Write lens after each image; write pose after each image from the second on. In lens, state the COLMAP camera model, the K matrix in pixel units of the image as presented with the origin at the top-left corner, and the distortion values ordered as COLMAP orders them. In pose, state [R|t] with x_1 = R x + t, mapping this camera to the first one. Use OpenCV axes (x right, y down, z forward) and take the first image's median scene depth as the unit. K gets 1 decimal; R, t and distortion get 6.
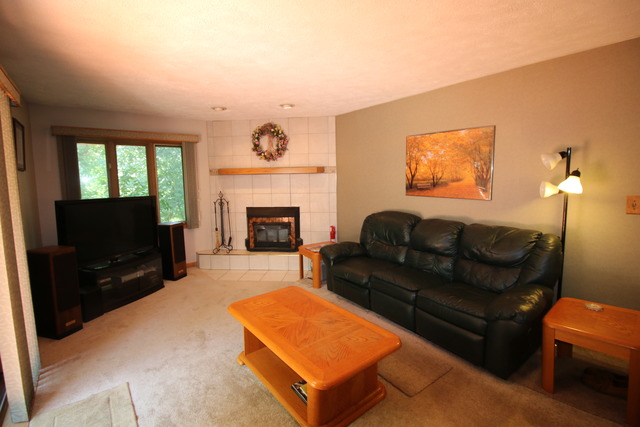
lens RADIAL K [[294.0, 0, 320.9], [0, 294.0, 210.8], [0, 0, 1]] dist [-0.017646, -0.003194]
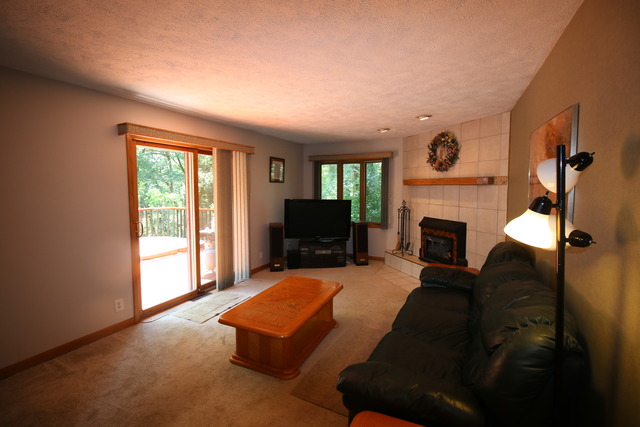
lens RADIAL K [[294.0, 0, 320.9], [0, 294.0, 210.3], [0, 0, 1]] dist [-0.017646, -0.003194]
pose [[0.431164, 0.089448, -0.897829, 0.529646], [-0.107444, 0.993083, 0.047340, -0.046095], [0.895853, 0.076055, 0.437793, 0.236068]]
